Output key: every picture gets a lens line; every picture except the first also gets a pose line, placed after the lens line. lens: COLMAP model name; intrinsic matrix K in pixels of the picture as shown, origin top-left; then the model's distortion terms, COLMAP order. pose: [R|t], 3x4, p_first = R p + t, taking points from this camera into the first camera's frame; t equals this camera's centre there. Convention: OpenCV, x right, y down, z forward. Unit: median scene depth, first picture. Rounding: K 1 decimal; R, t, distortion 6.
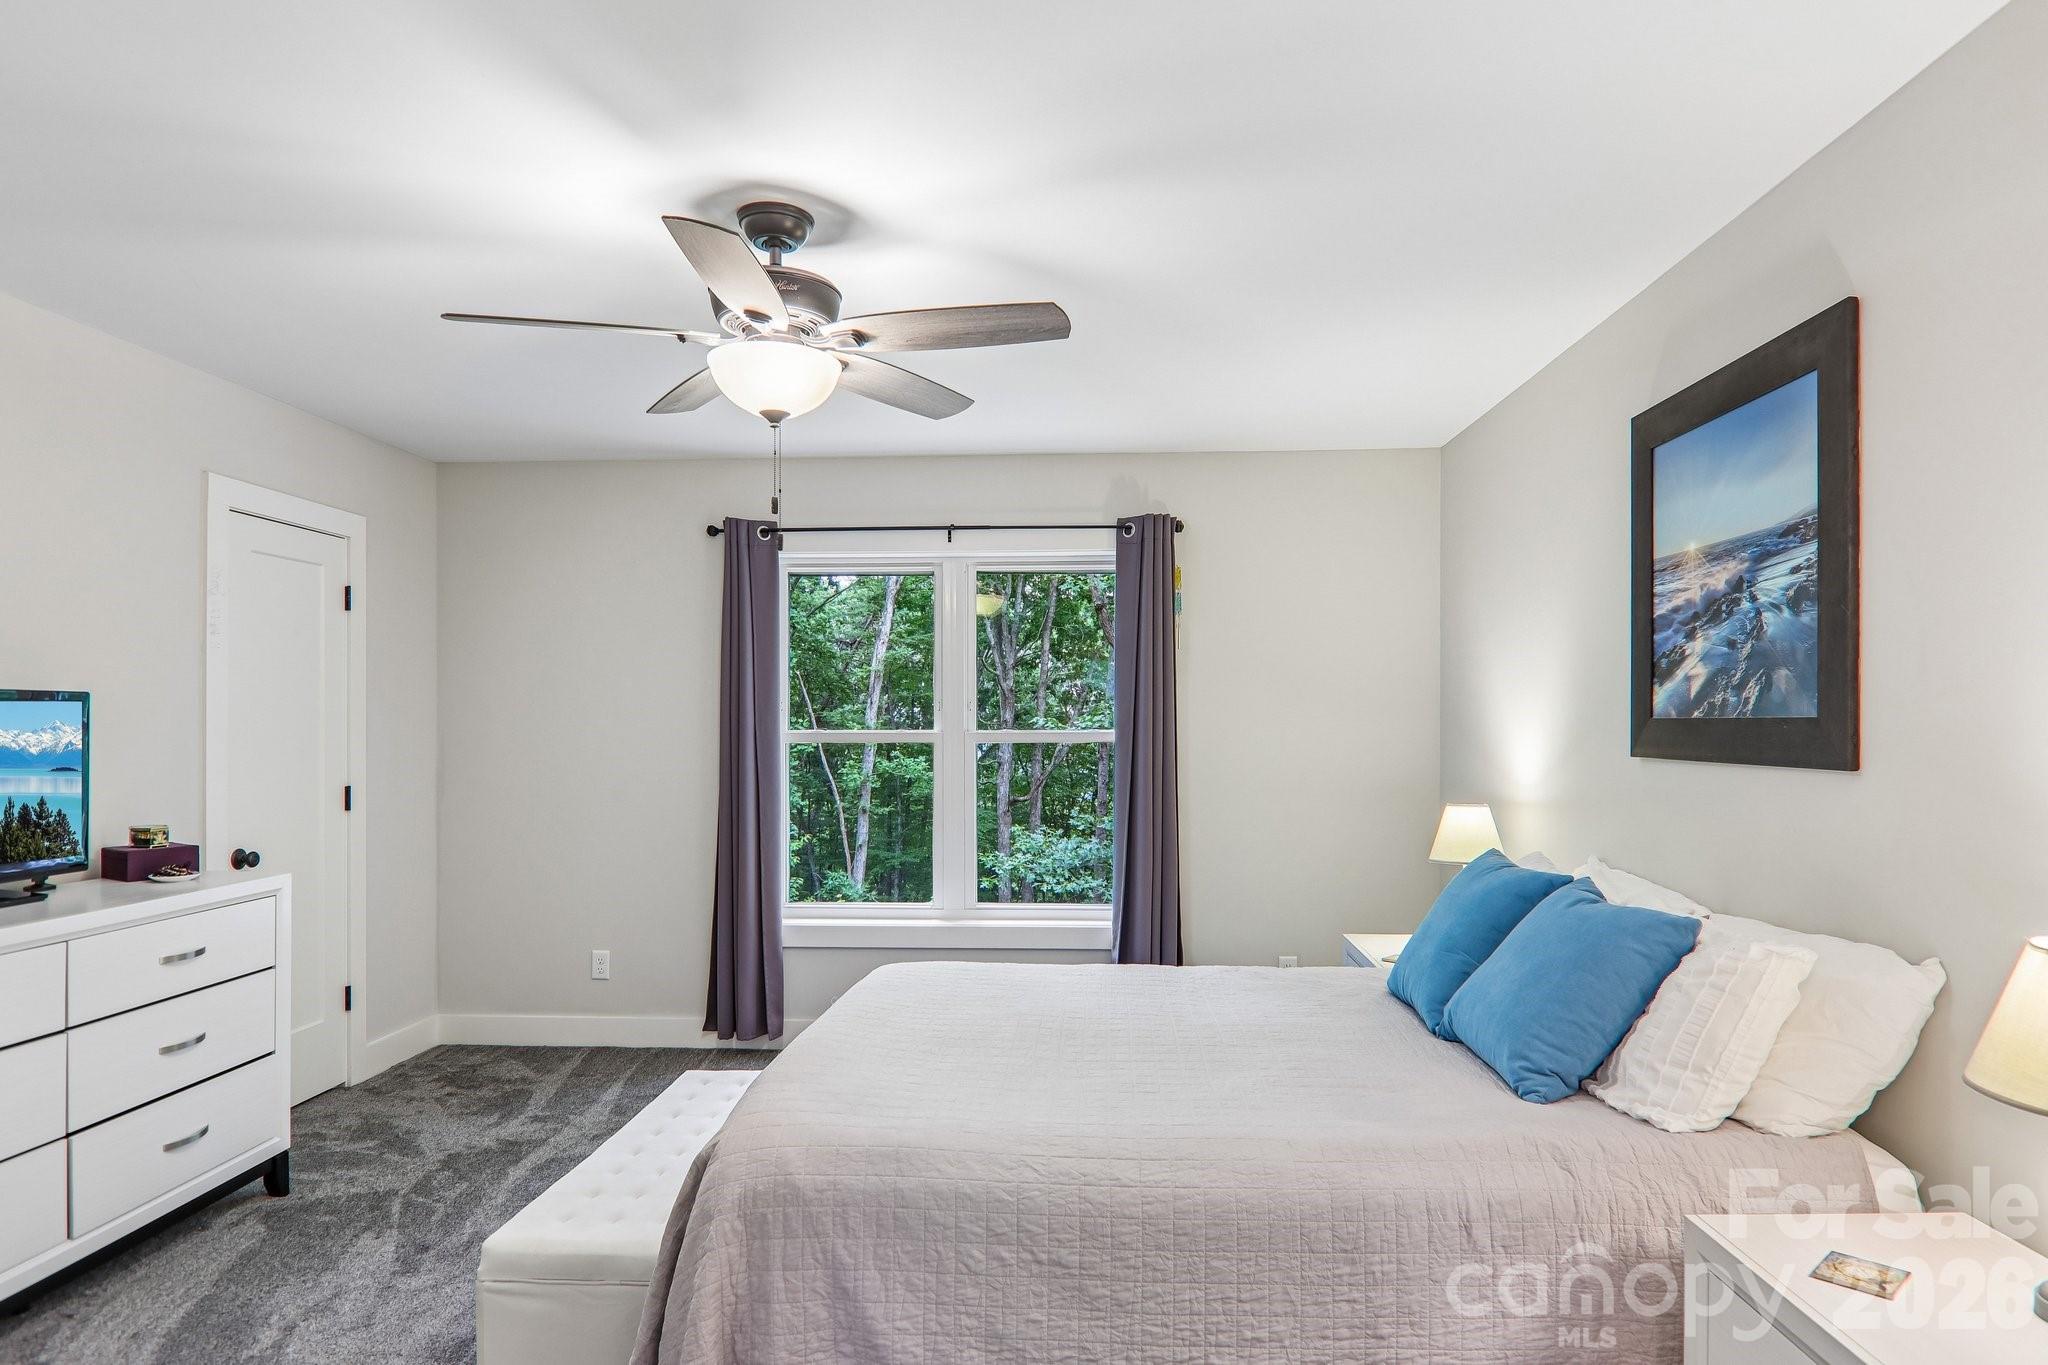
lens RADIAL K [[1172.3, 0, 1010.6], [0, 1172.3, 698.4], [0, 0, 1]] dist [0.001975, -0.002852]
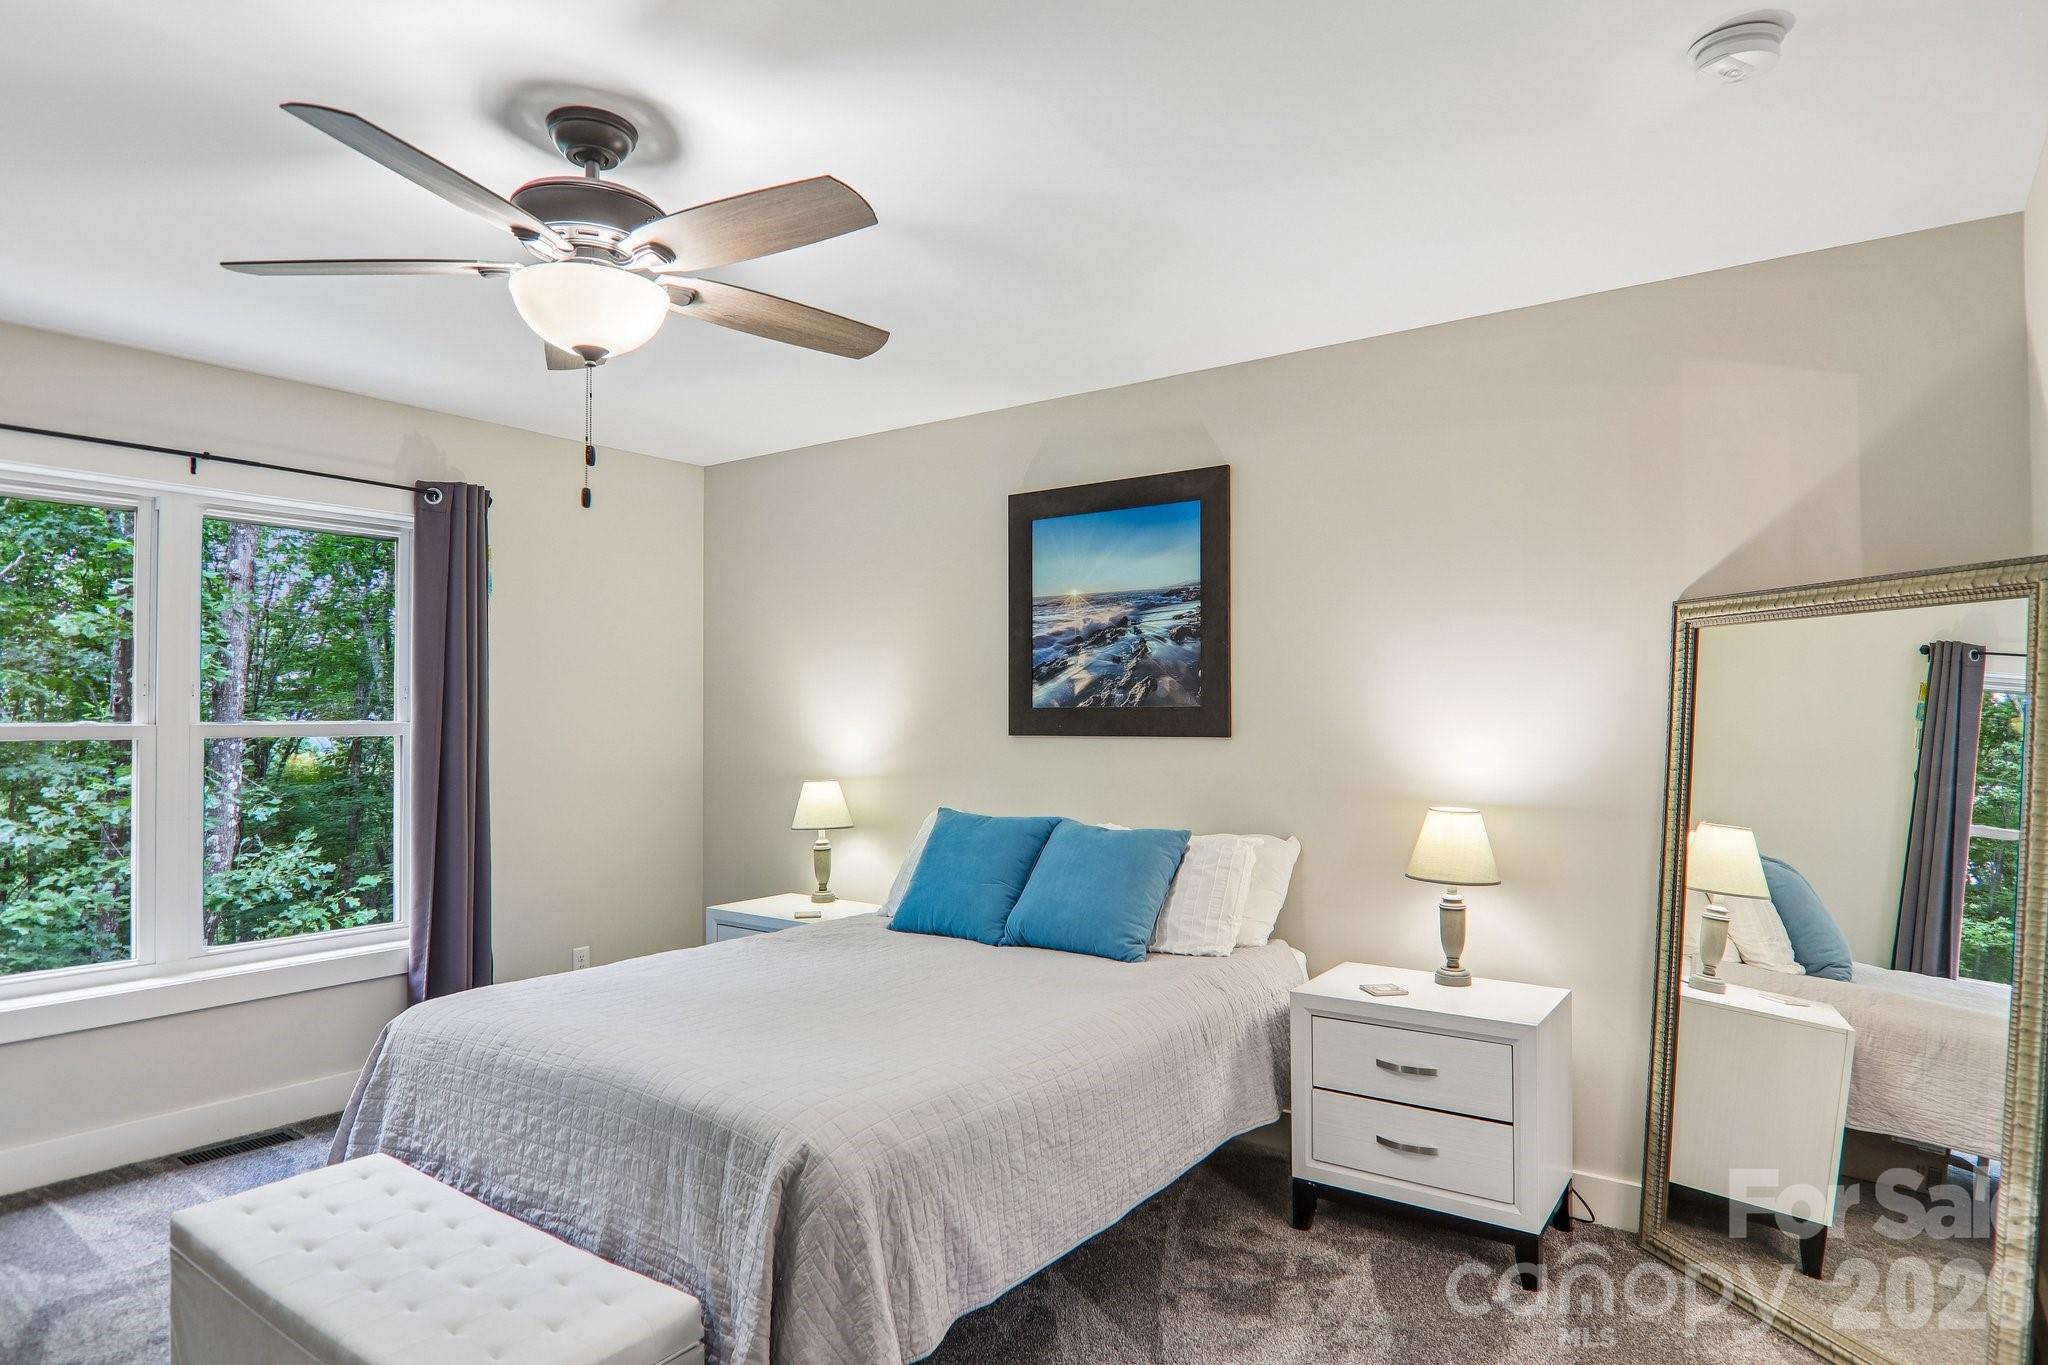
lens RADIAL K [[1179.2, 0, 1023.9], [0, 1179.2, 663.4], [0, 0, 1]] dist [-0.000951, -0.001562]
pose [[0.536893, 0.037091, 0.842834, -0.766623], [-0.015024, 0.999295, -0.034405, 0.014238], [-0.843516, 0.005809, 0.537072, 0.264571]]
